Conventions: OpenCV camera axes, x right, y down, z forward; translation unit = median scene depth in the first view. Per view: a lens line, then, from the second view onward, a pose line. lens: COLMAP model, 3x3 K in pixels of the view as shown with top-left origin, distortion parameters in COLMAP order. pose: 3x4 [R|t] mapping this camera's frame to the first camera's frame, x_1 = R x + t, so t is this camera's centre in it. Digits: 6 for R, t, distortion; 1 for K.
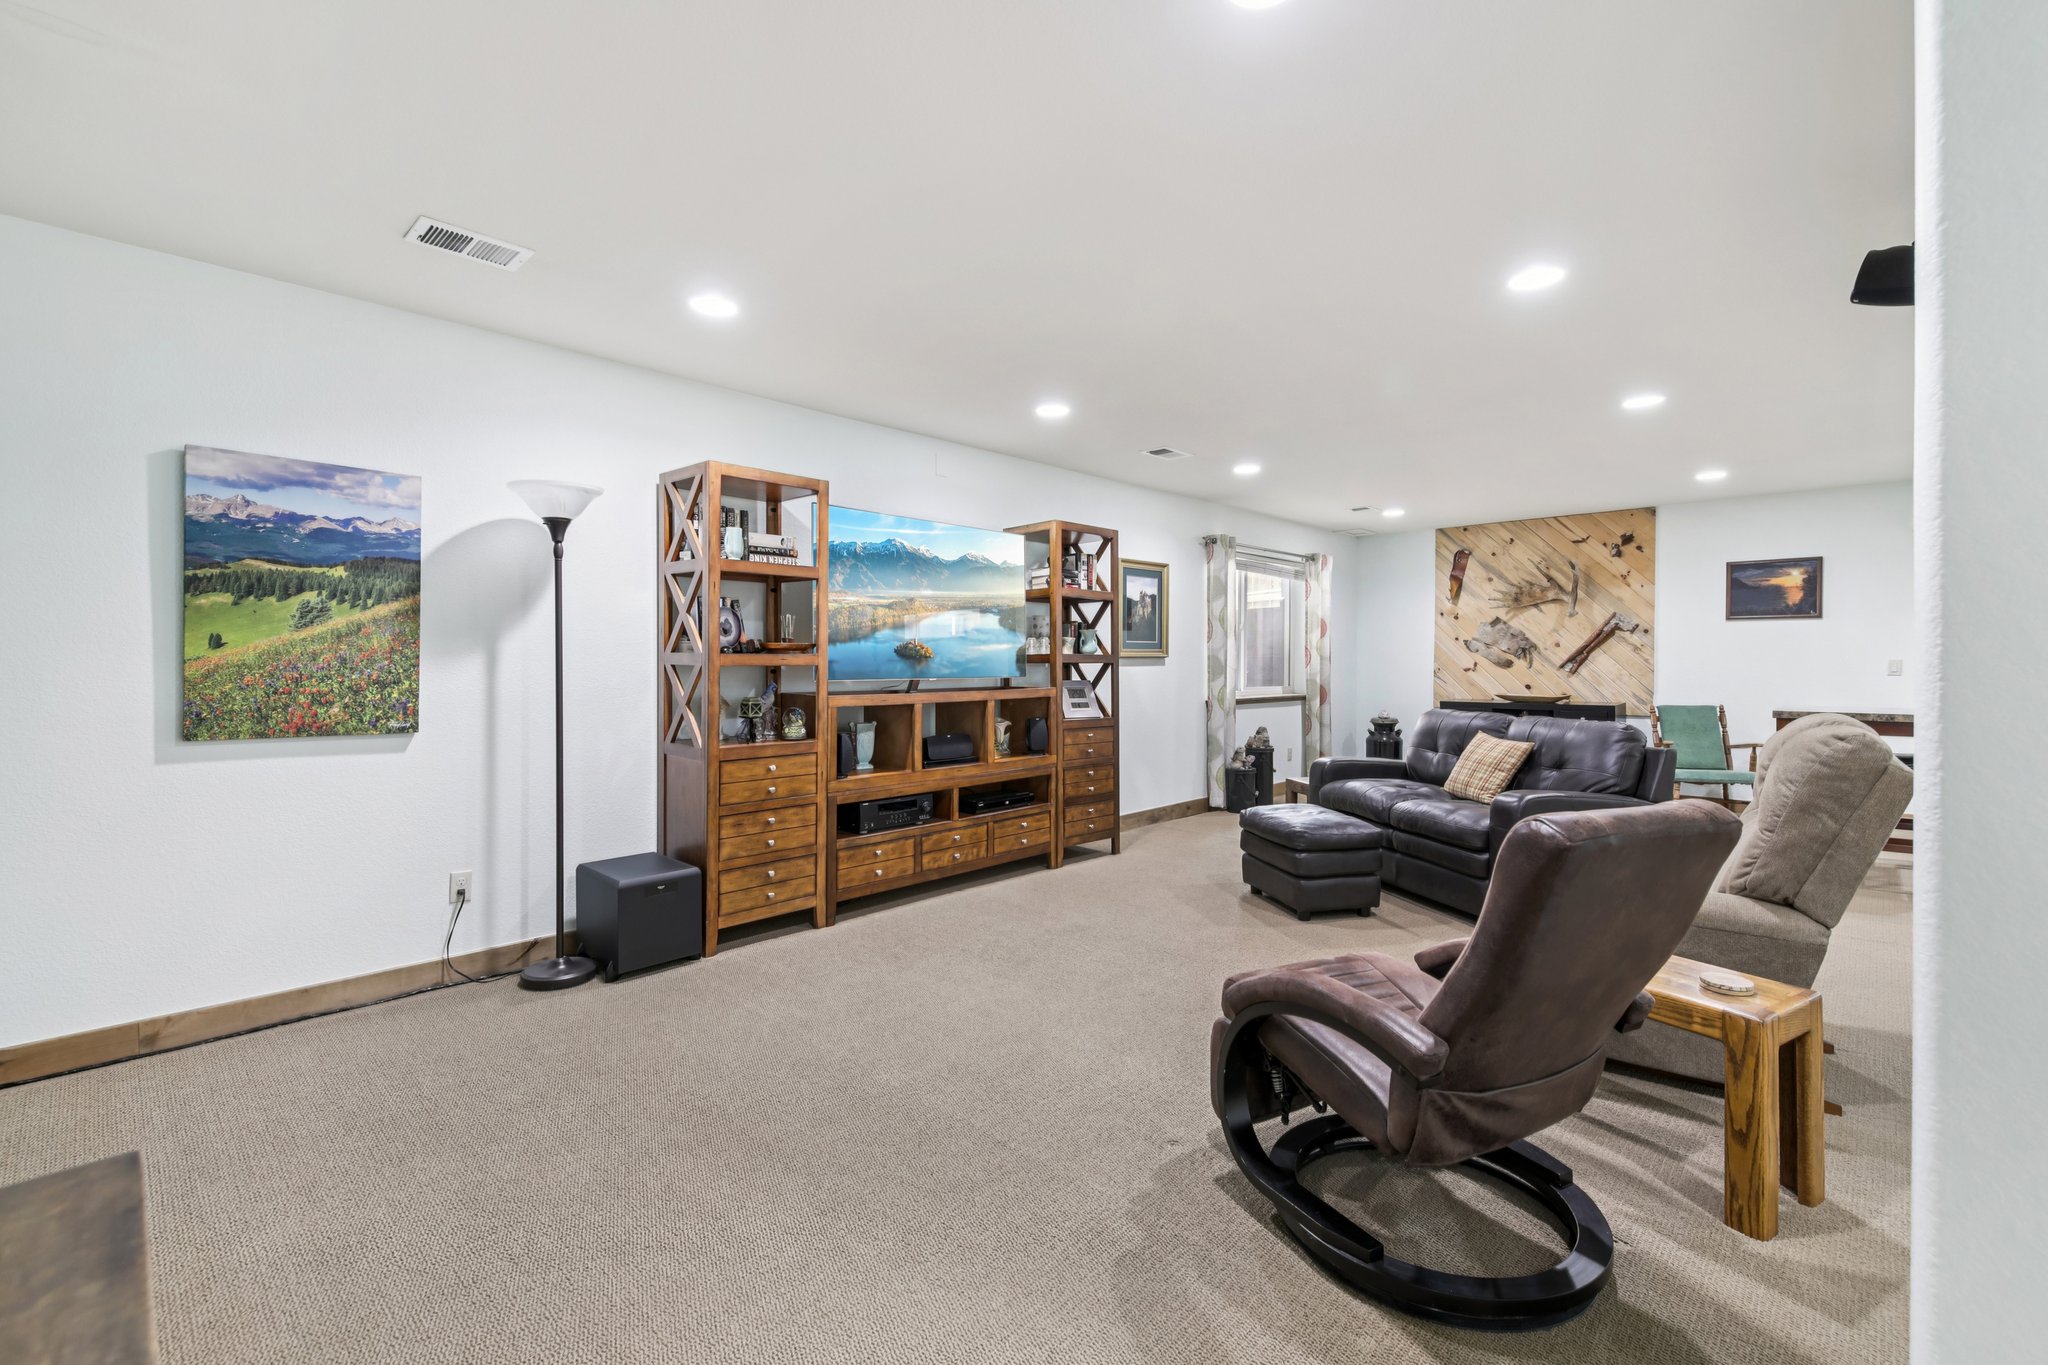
lens RADIAL K [[882.7, 0, 1014.7], [0, 882.7, 668.6], [0, 0, 1]] dist [0.014918, -0.000165]
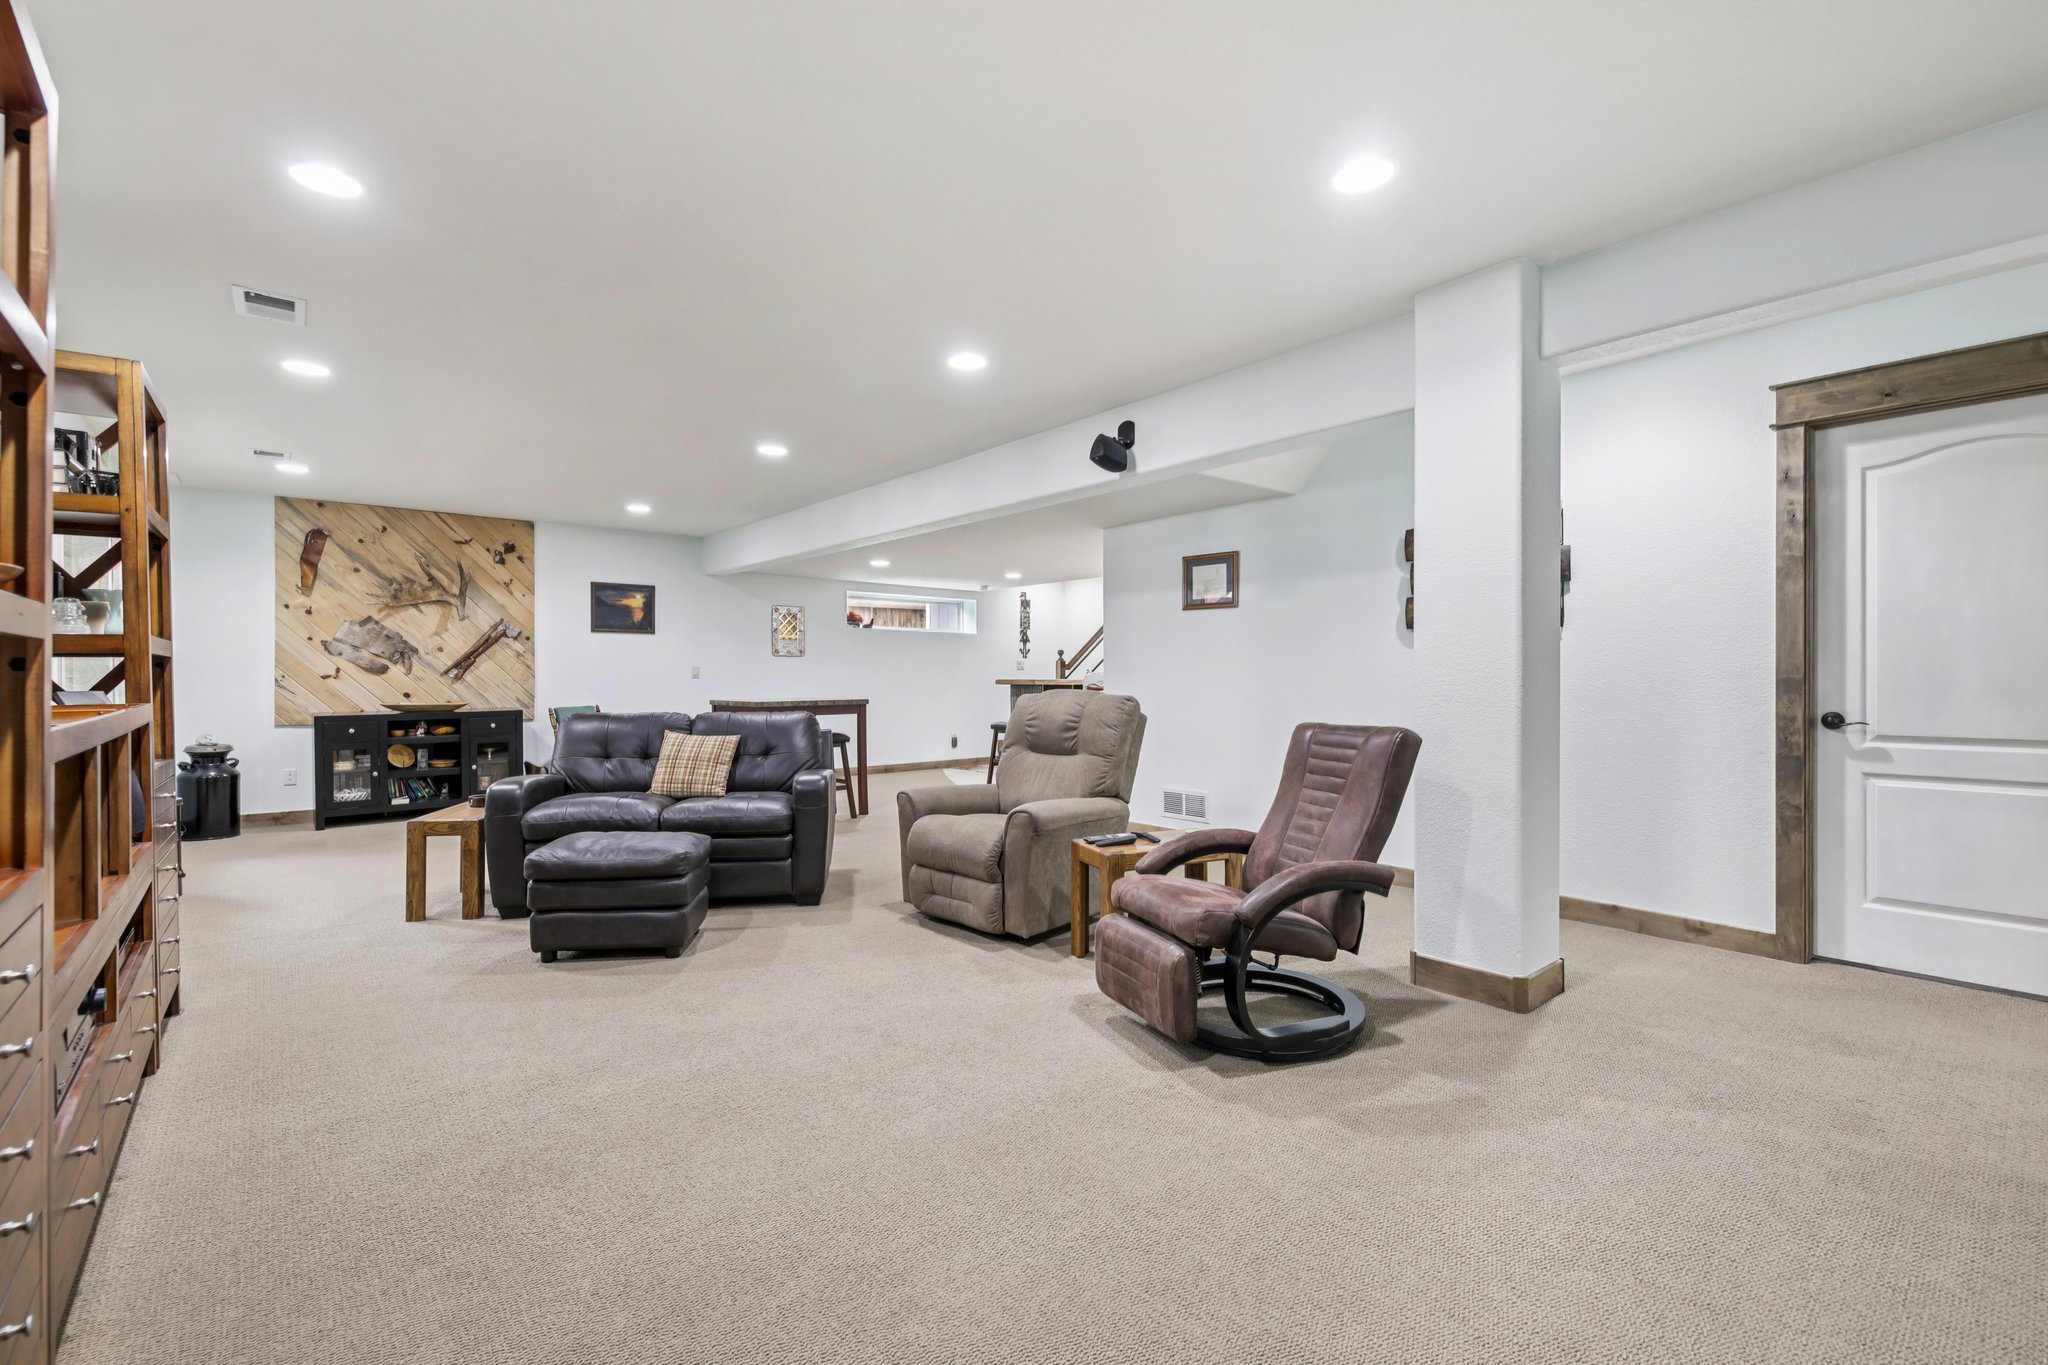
lens RADIAL K [[882.7, 0, 1017.0], [0, 882.7, 677.6], [0, 0, 1]] dist [0.014918, -0.000165]
pose [[0.094673, -0.004316, 0.995499, -0.298559], [0.011430, 0.999929, 0.003249, 0.007832], [-0.995443, 0.011071, 0.094716, 0.349197]]
